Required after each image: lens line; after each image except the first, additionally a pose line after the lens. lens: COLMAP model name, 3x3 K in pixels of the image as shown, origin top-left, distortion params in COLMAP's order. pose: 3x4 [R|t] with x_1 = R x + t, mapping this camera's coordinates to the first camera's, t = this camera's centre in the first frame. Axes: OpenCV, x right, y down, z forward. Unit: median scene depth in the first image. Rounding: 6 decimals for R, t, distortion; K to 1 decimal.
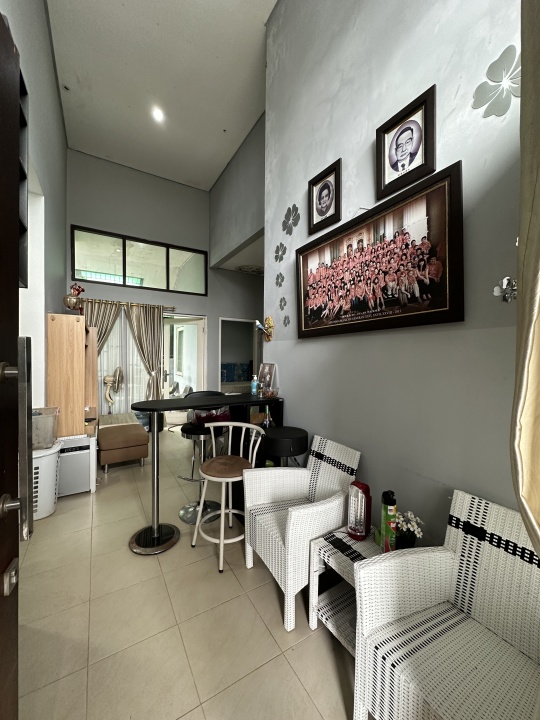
lens RADIAL K [[288.7, 0, 270.0], [0, 288.7, 358.1], [0, 0, 1]] dist [-0.003213, 0.000427]
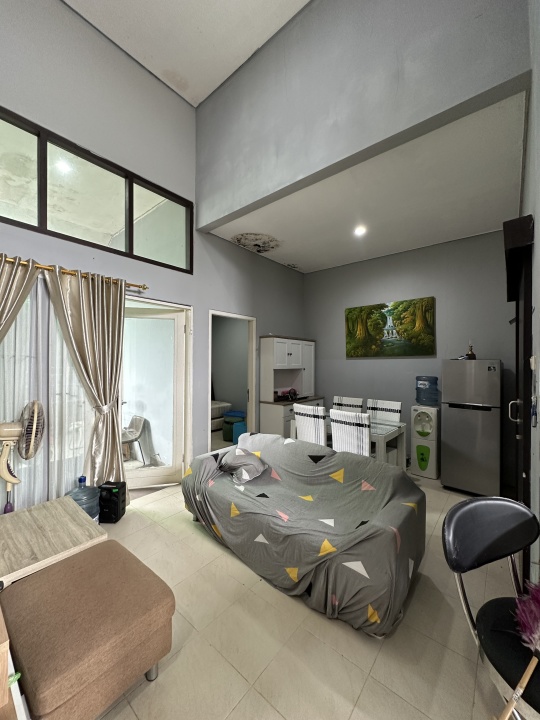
lens RADIAL K [[288.7, 0, 269.5], [0, 288.7, 358.3], [0, 0, 1]] dist [-0.003213, 0.000427]
pose [[0.947928, 0.005641, 0.318434, -0.290943], [-0.000623, 0.999874, -0.015858, -0.028658], [-0.318483, 0.014834, 0.947812, 0.413649]]
